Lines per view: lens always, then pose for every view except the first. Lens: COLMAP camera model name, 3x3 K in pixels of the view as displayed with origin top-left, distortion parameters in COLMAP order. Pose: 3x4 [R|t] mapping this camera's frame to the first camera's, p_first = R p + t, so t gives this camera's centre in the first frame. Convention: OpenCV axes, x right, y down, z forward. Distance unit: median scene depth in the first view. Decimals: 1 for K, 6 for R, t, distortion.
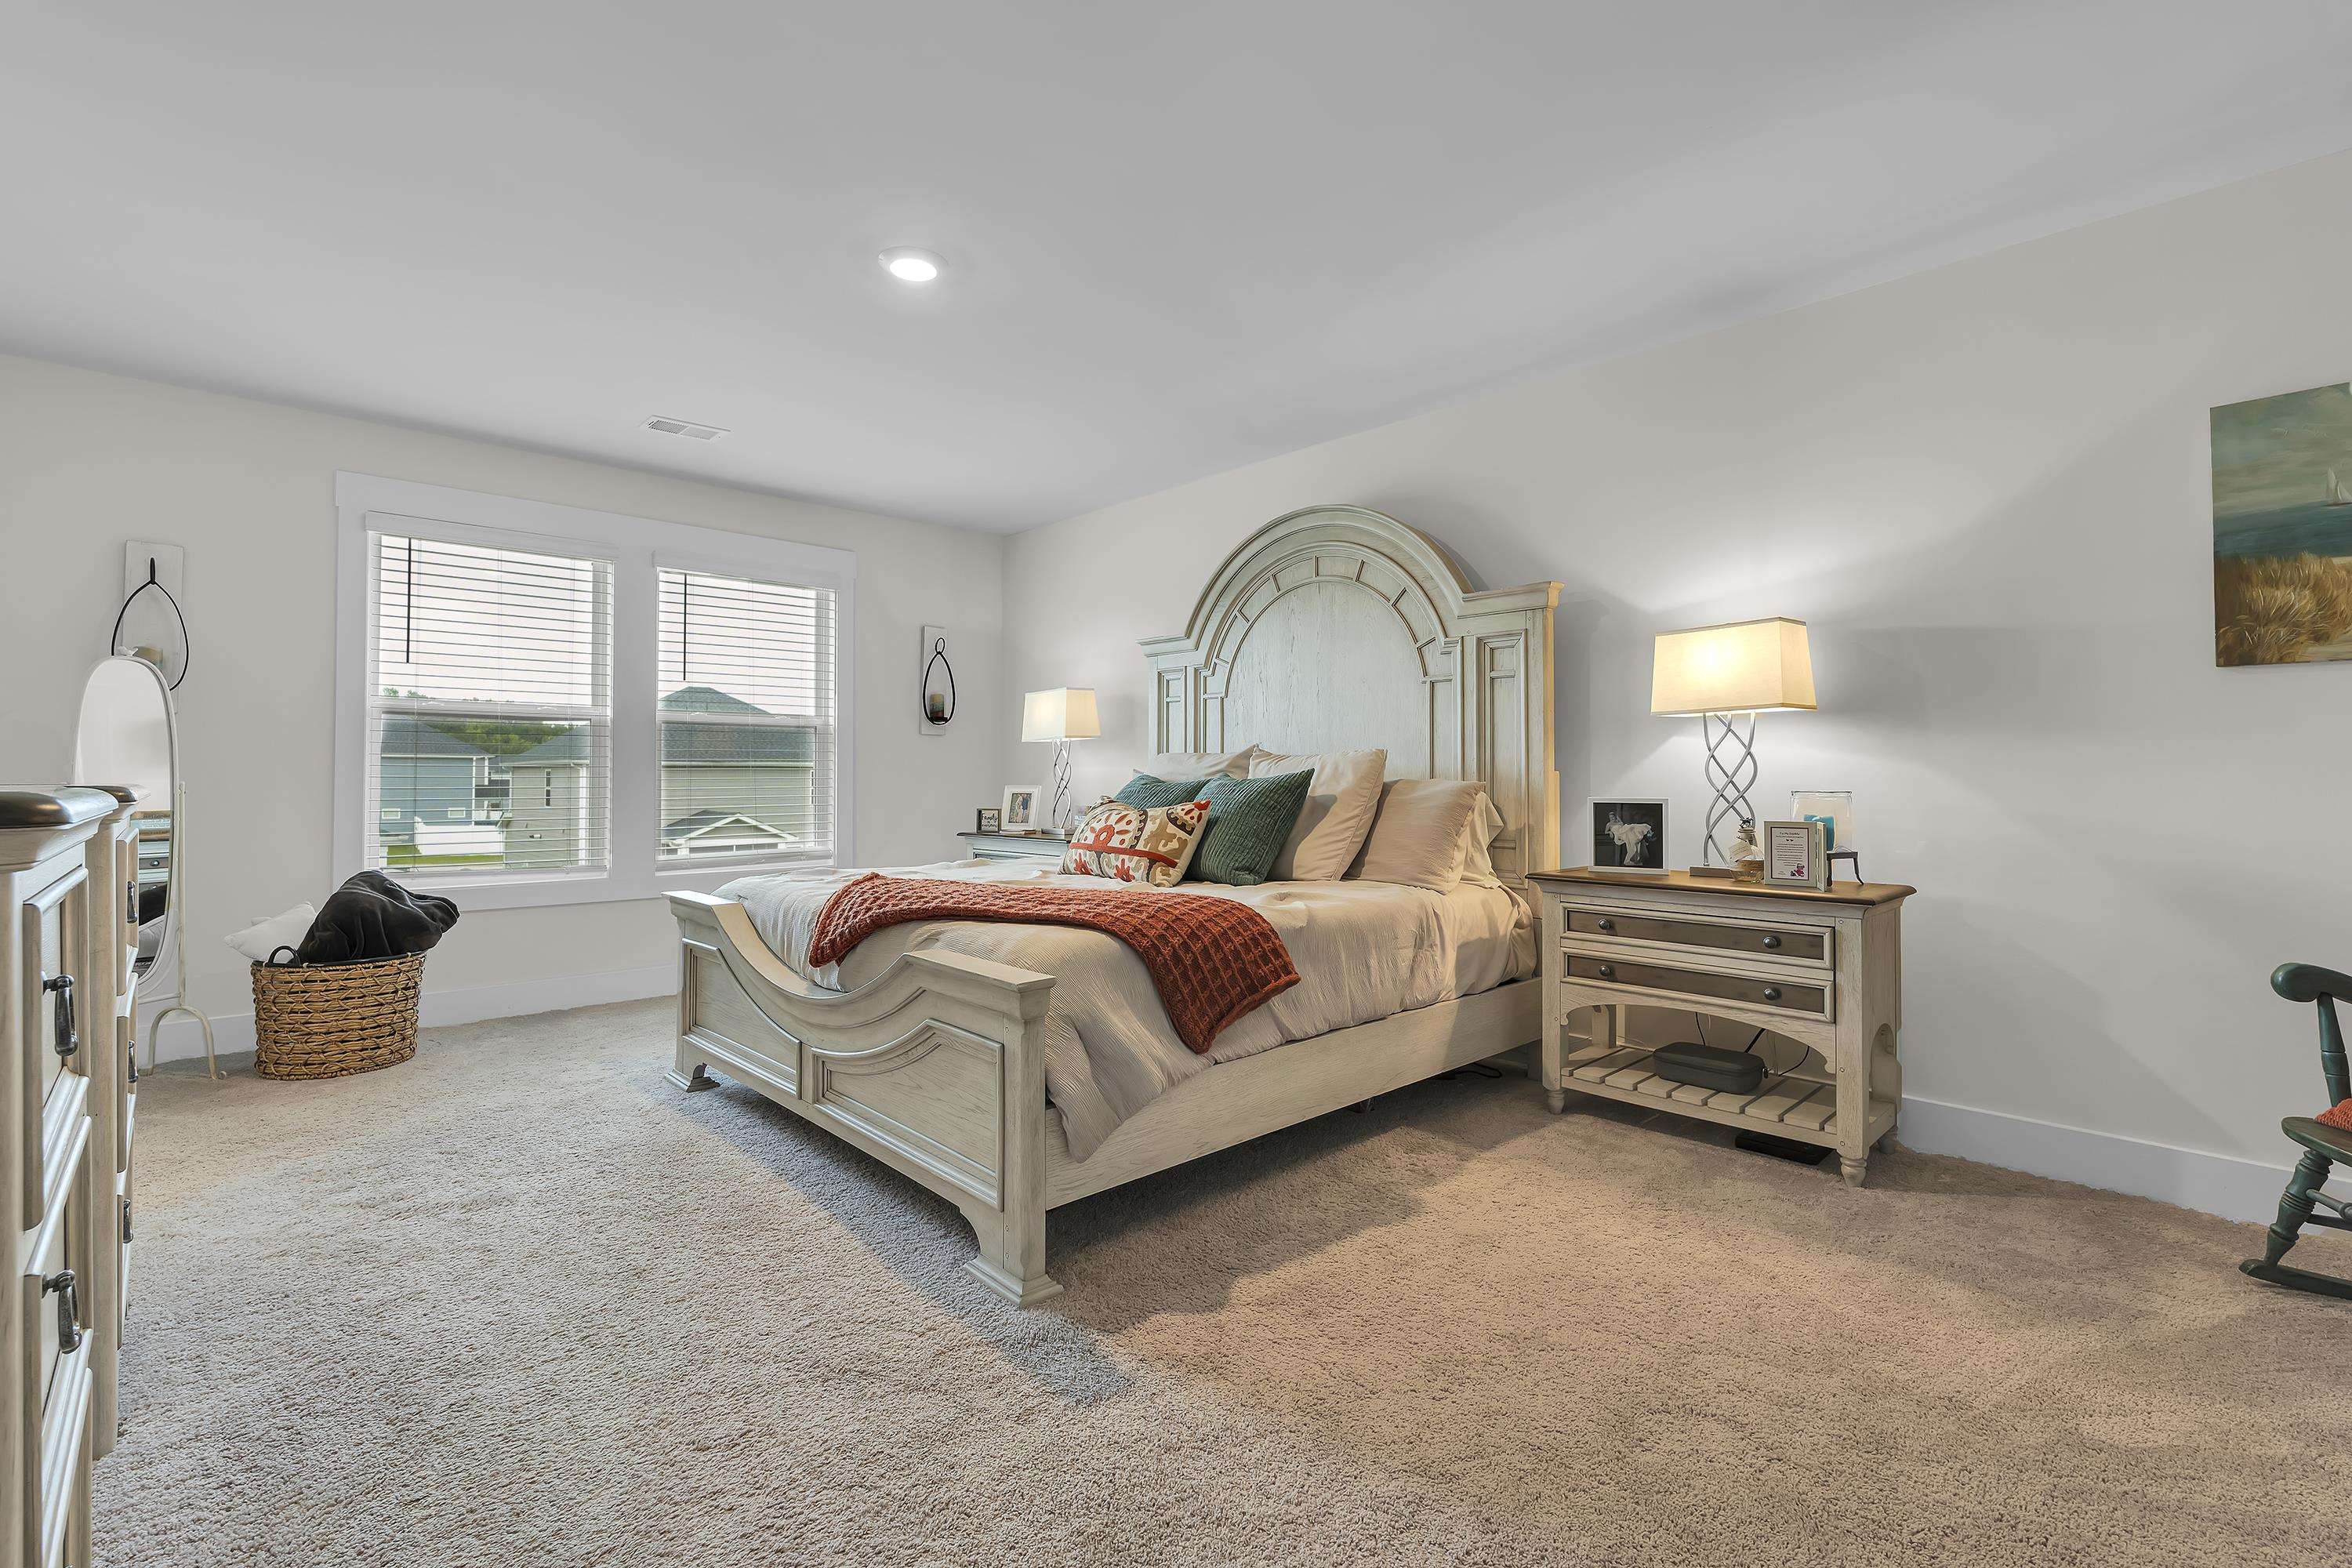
lens RADIAL K [[1057.1, 0, 1160.5], [0, 1057.1, 780.4], [0, 0, 1]] dist [0.000705, 0.000031]
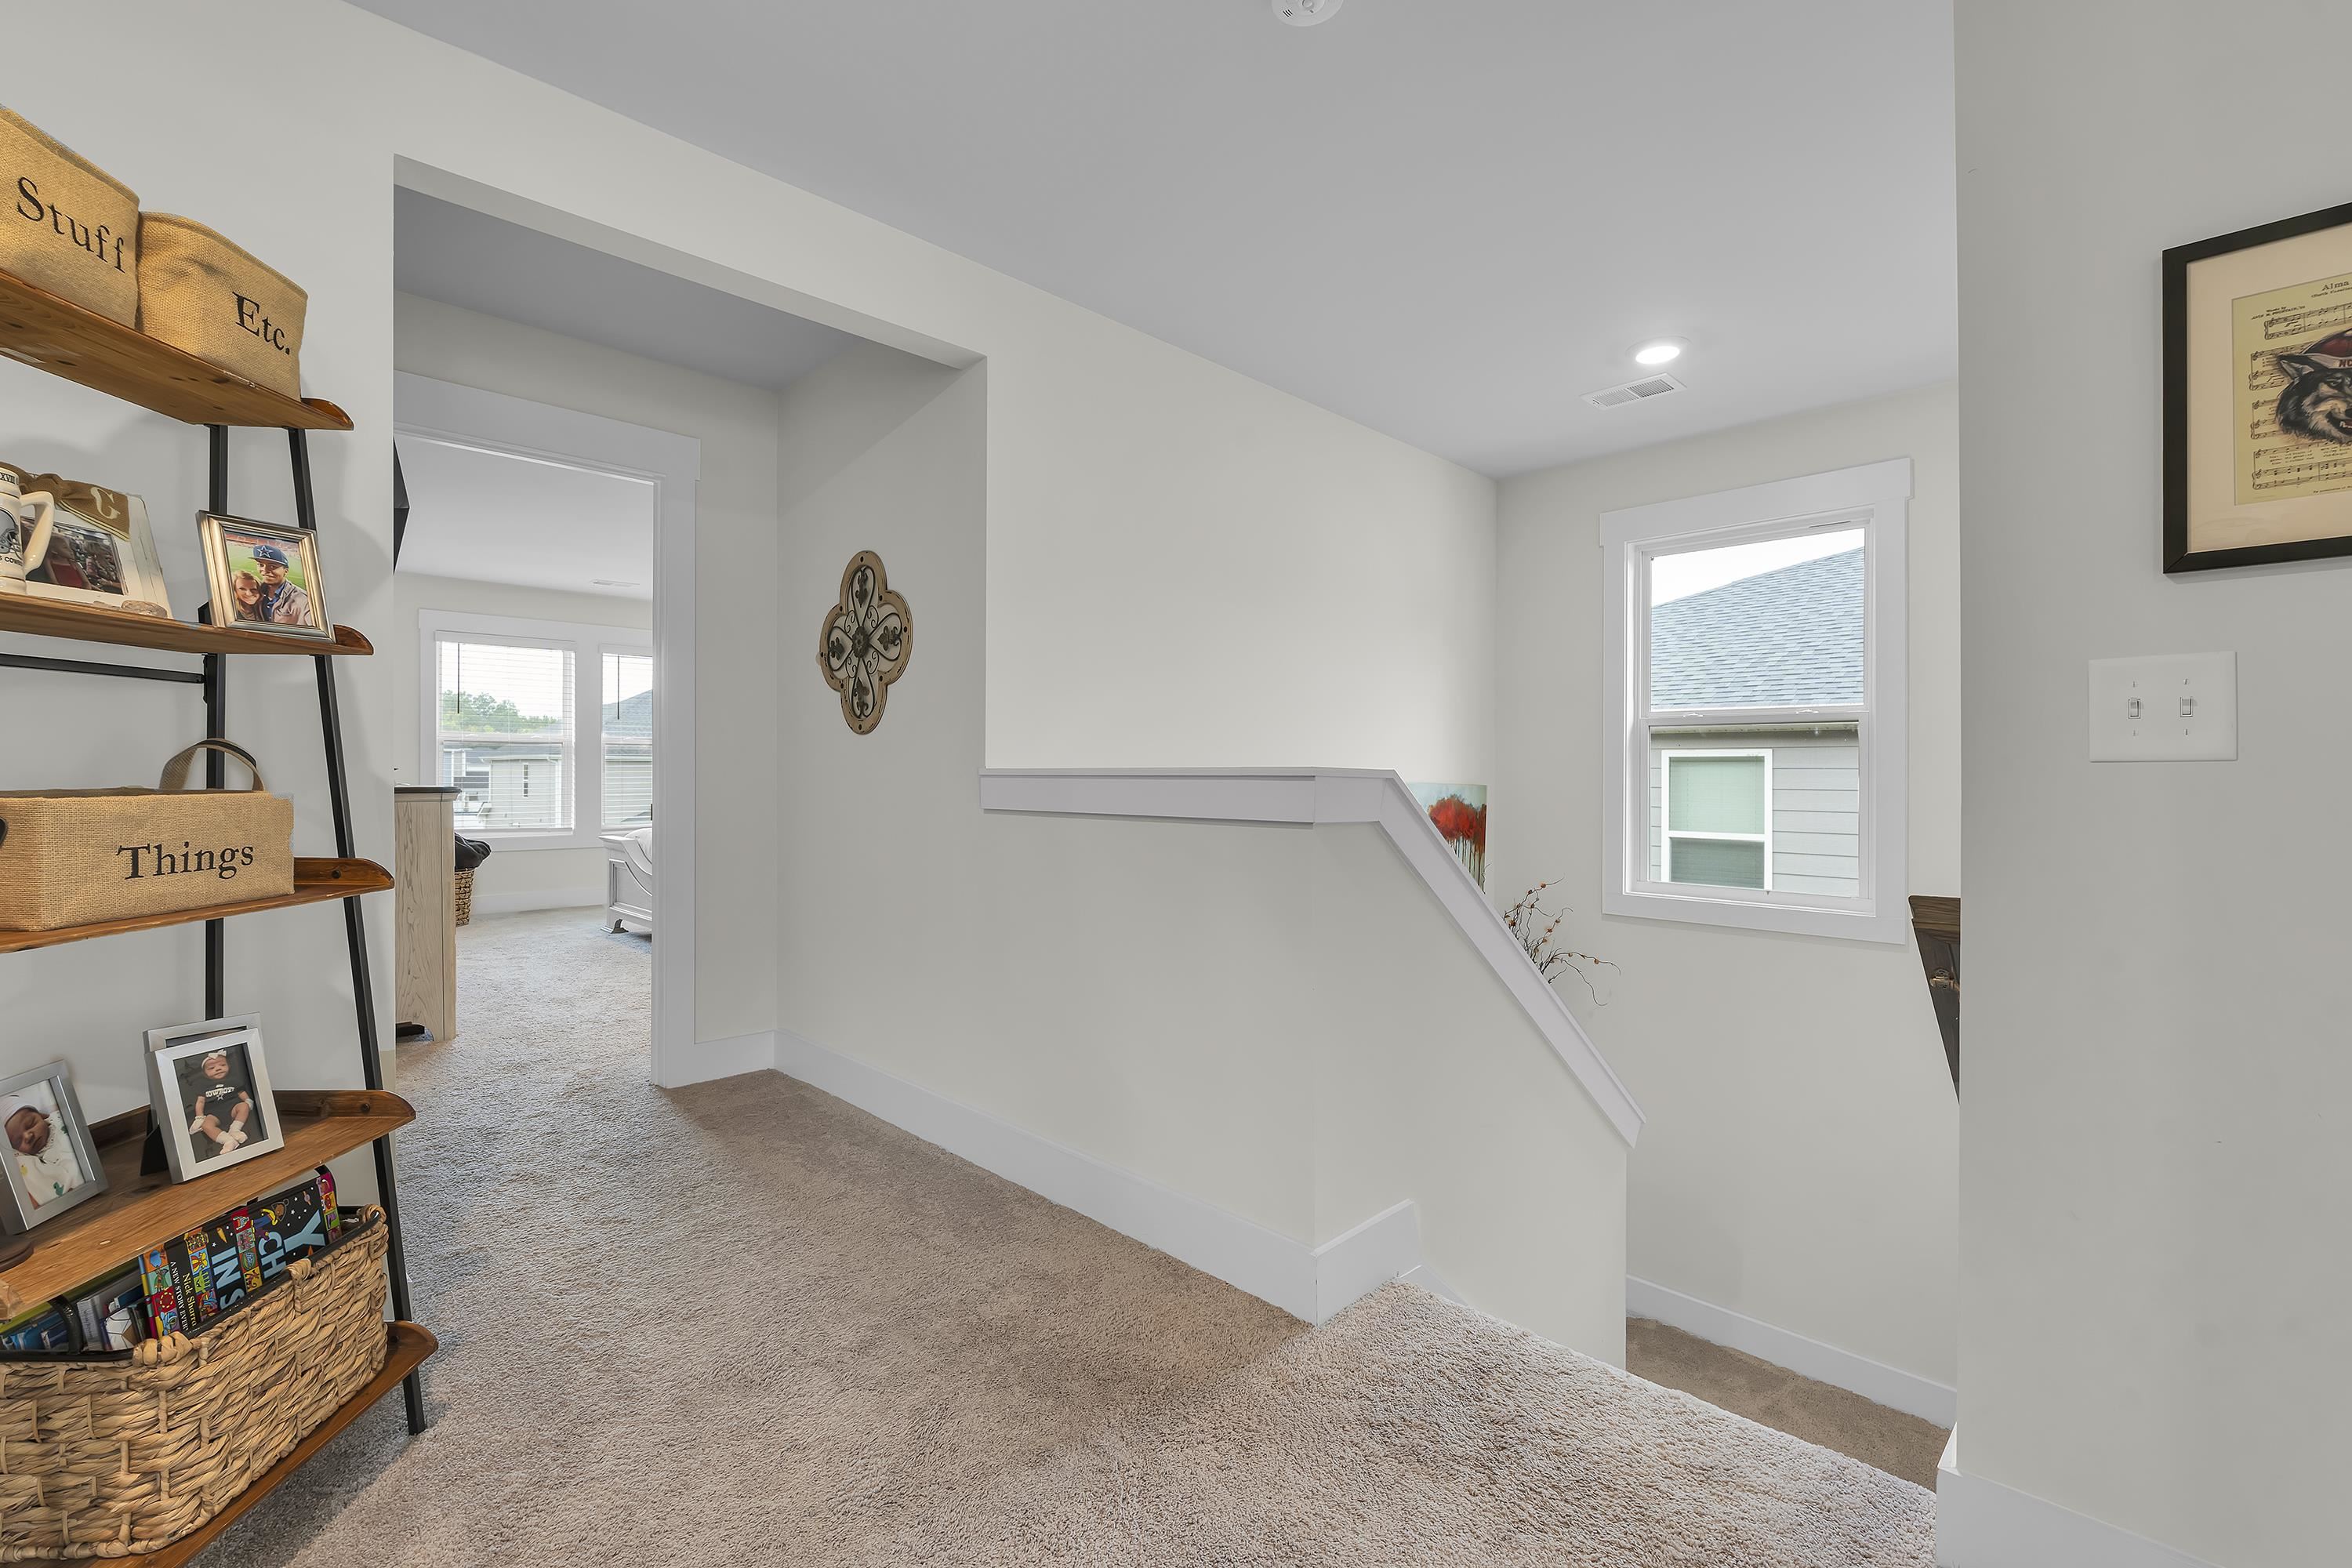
lens RADIAL K [[1057.1, 0, 1191.9], [0, 1057.1, 779.3], [0, 0, 1]] dist [0.000705, 0.000031]
pose [[0.999269, 0.002504, 0.038145, 0.533311], [-0.002710, 0.999982, 0.005353, -0.013977], [-0.038131, -0.005453, 0.999258, -0.969246]]
